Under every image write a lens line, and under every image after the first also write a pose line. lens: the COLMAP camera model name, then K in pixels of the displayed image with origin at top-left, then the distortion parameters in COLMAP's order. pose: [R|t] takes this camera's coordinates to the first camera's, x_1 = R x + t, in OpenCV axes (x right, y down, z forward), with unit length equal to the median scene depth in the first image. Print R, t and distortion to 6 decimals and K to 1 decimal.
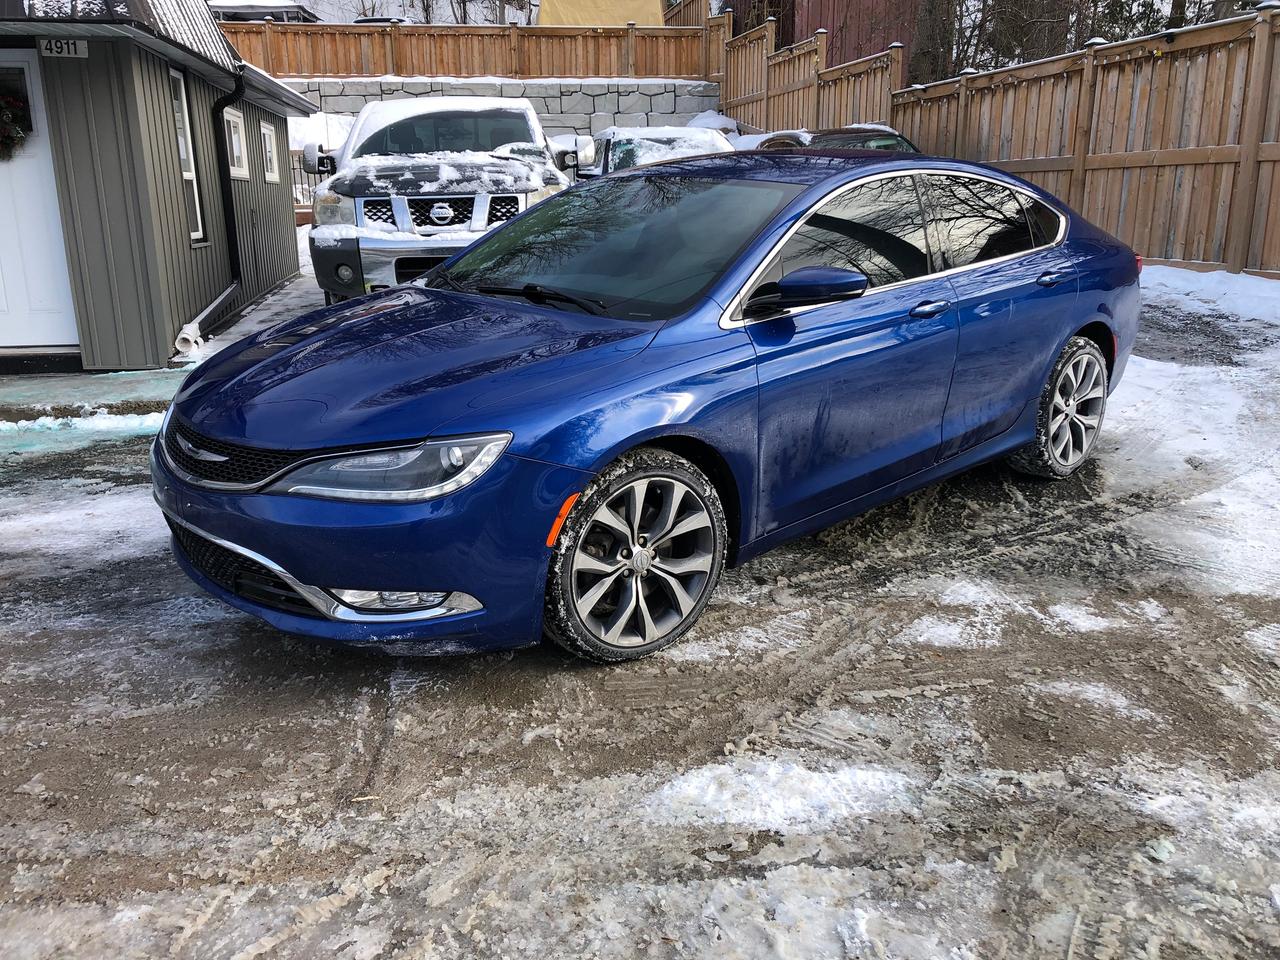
lens RADIAL K [[1048.4, 0, 638.0], [0, 1048.4, 478.5], [0, 0, 1]] dist [0.037666, -0.029730]
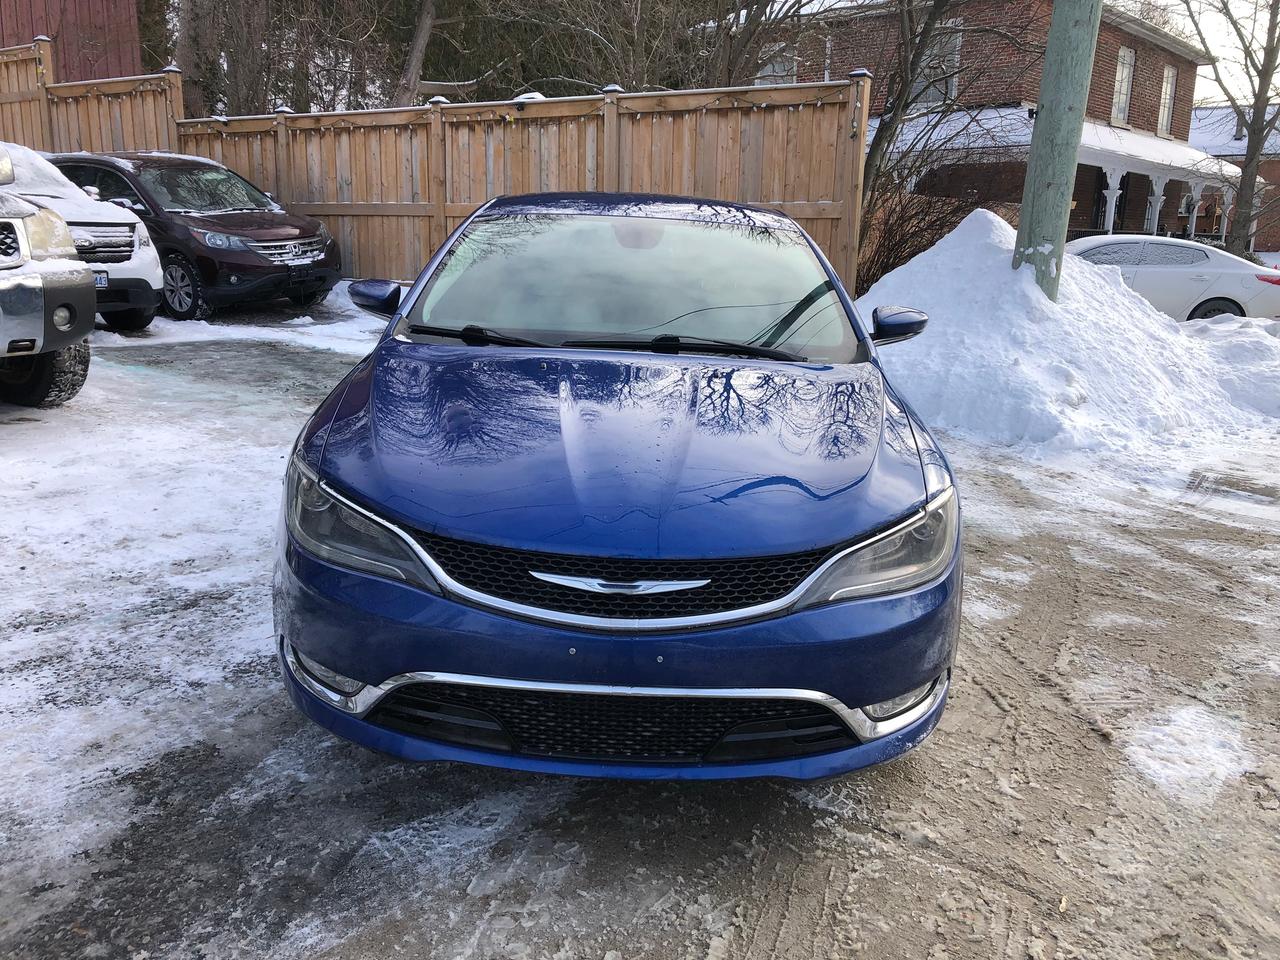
lens RADIAL K [[1048.4, 0, 638.9], [0, 1048.4, 483.4], [0, 0, 1]] dist [0.037666, -0.029730]
pose [[0.671765, -0.144381, 0.726558, -0.282451], [0.167548, 0.985018, 0.040829, -0.037124], [-0.721567, 0.094306, 0.685891, 0.155951]]
